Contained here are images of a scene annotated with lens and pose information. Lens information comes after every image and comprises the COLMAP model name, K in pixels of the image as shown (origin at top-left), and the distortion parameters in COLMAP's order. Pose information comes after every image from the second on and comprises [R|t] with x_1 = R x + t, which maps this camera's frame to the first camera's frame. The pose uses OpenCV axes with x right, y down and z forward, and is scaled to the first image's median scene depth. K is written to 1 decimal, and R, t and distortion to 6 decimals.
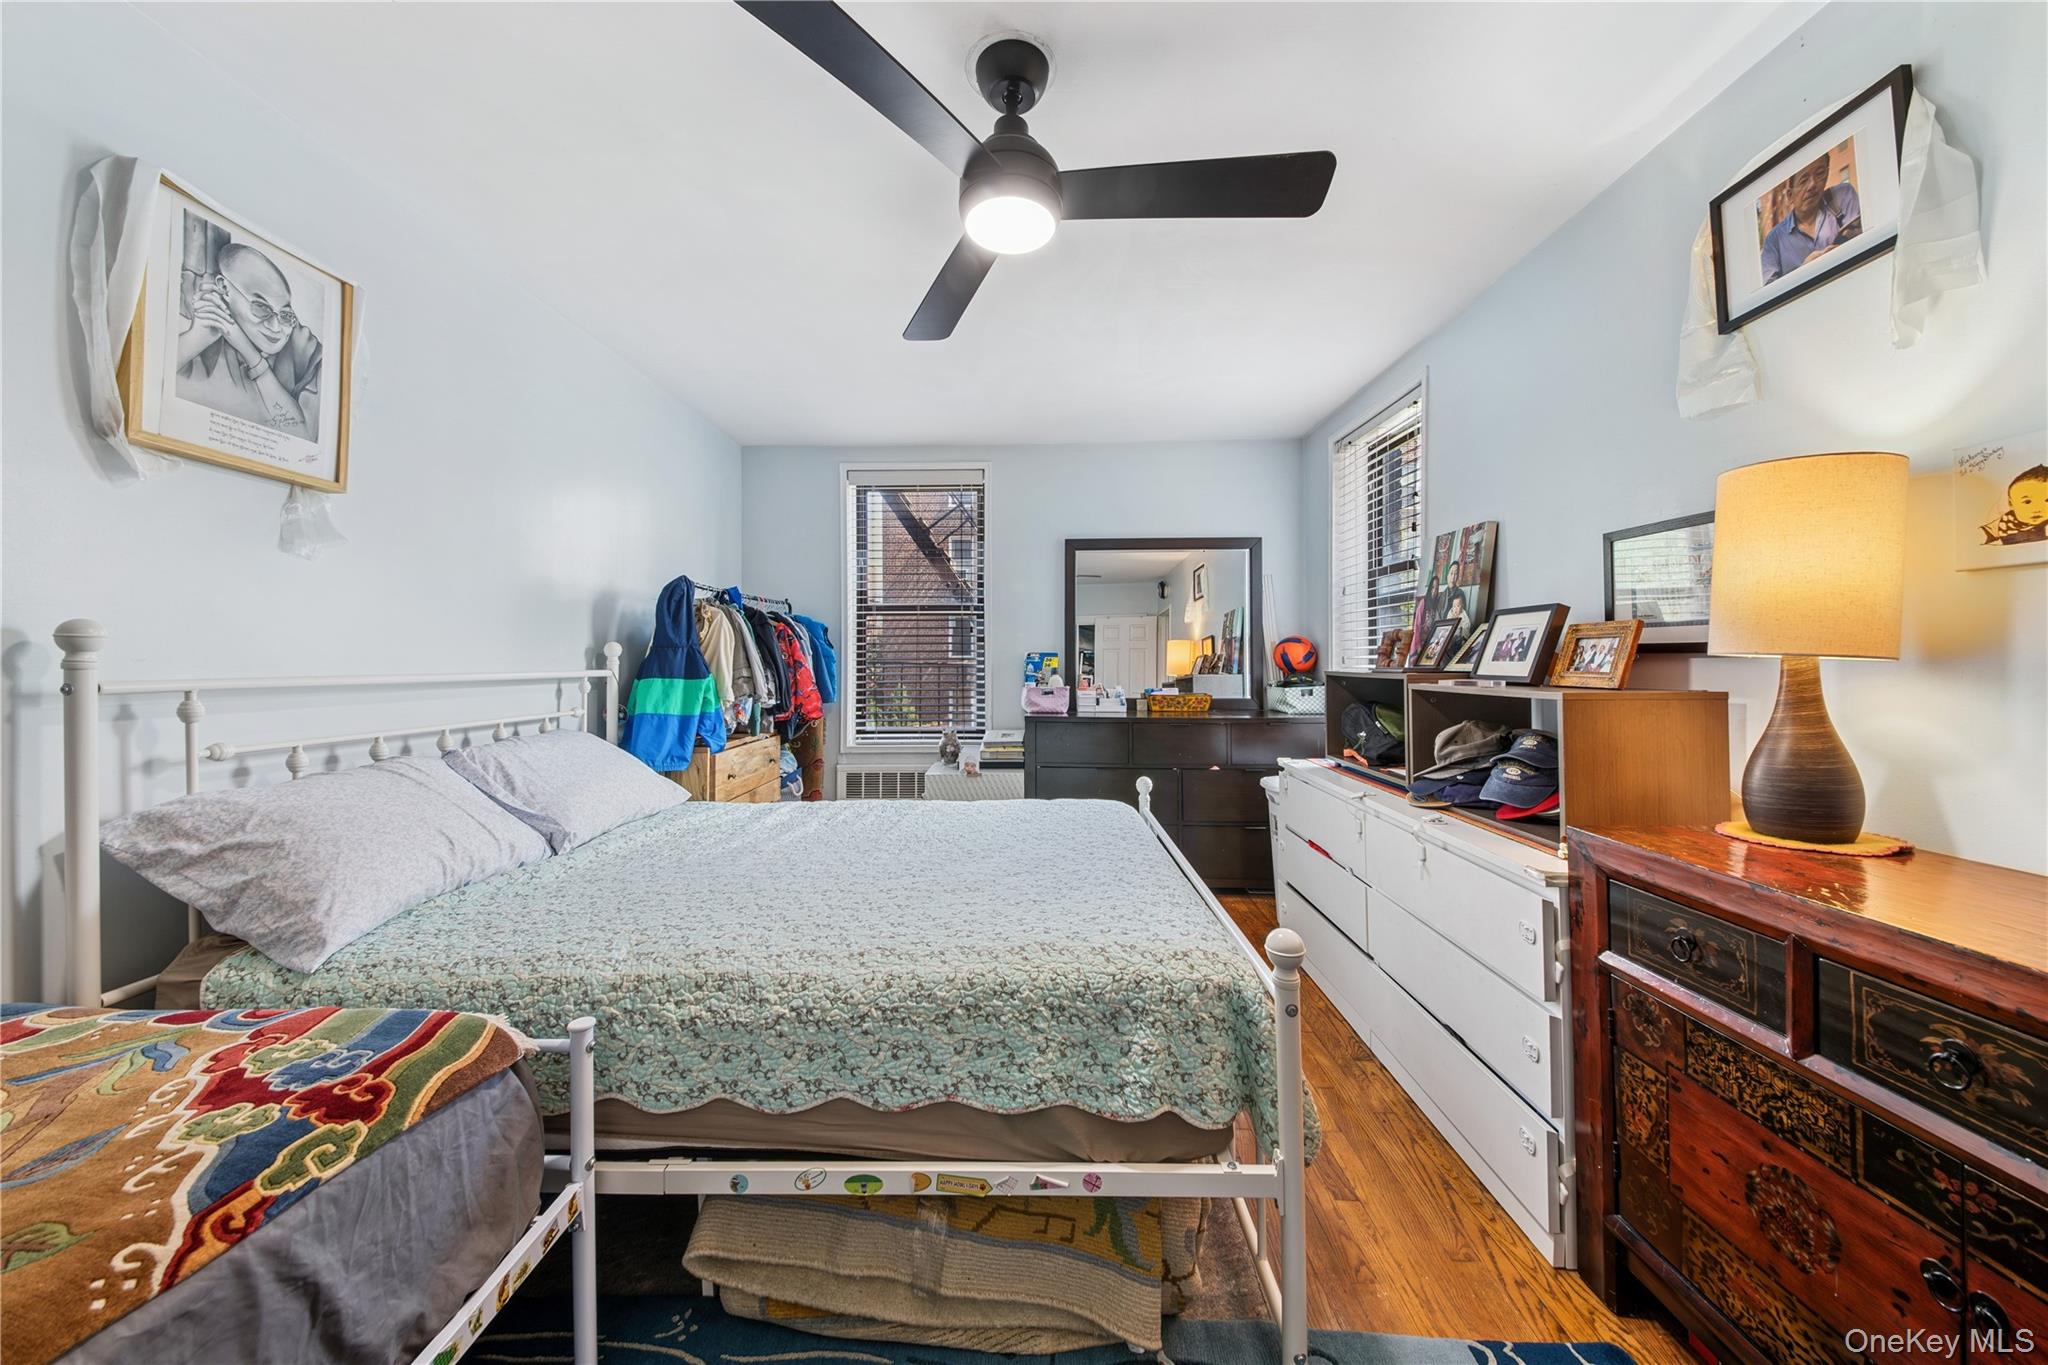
lens RADIAL K [[700.7, 0, 1017.5], [0, 700.7, 678.3], [0, 0, 1]] dist [0.021153, -0.010879]
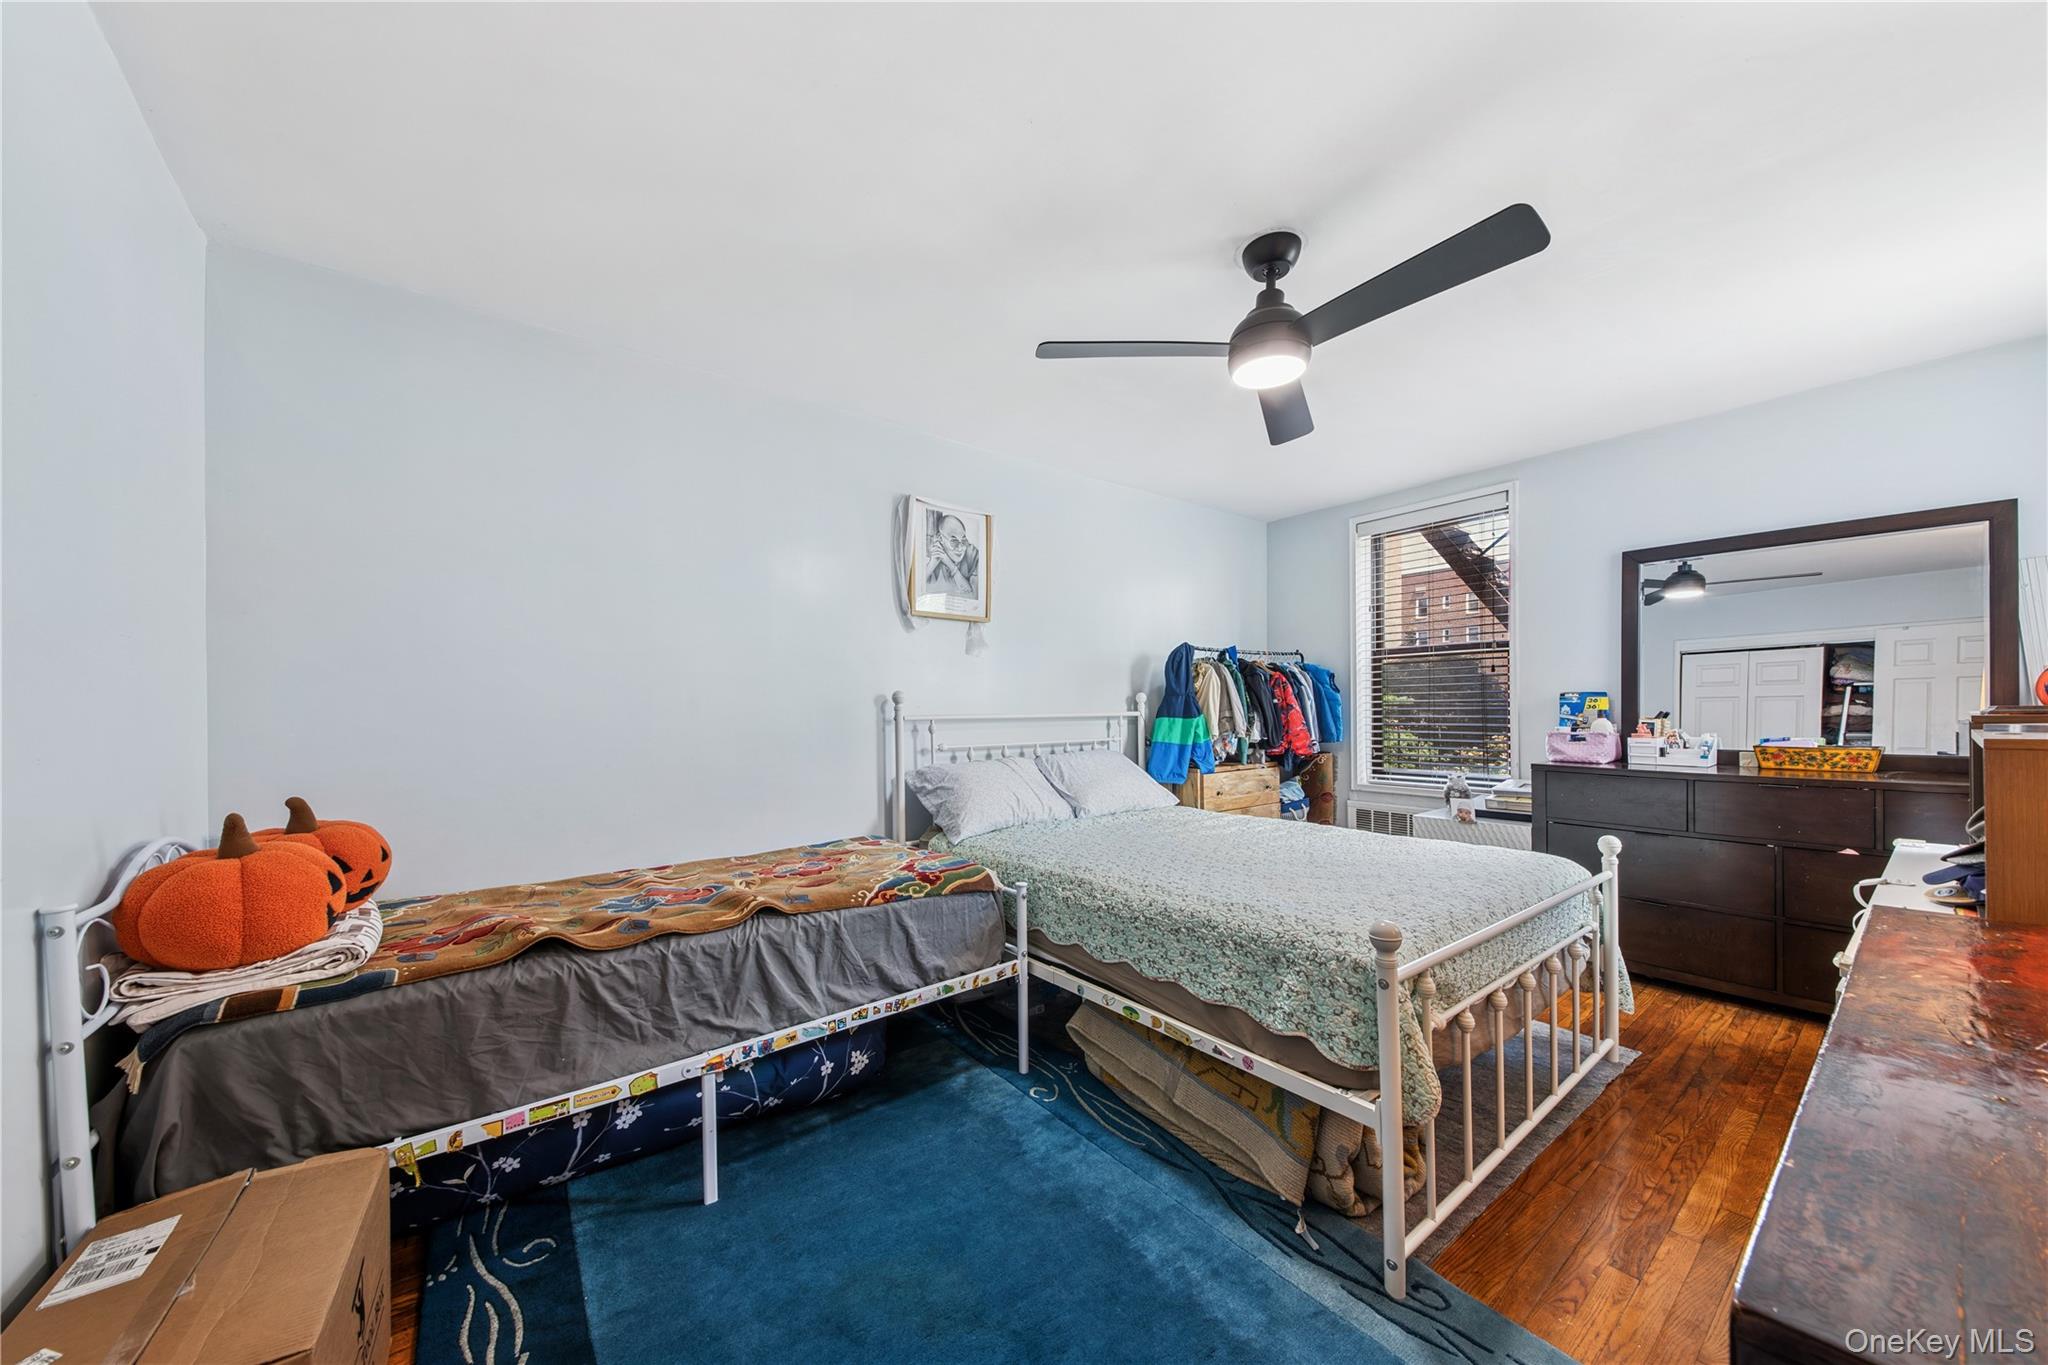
lens RADIAL K [[734.2, 0, 1074.0], [0, 734.2, 757.7], [0, 0, 1]] dist [0.064085, -0.012950]
pose [[0.666511, 0.049791, -0.743830, 0.950340], [-0.011810, 0.998347, 0.056246, 0.000182], [0.745401, -0.028704, 0.665998, -0.265999]]
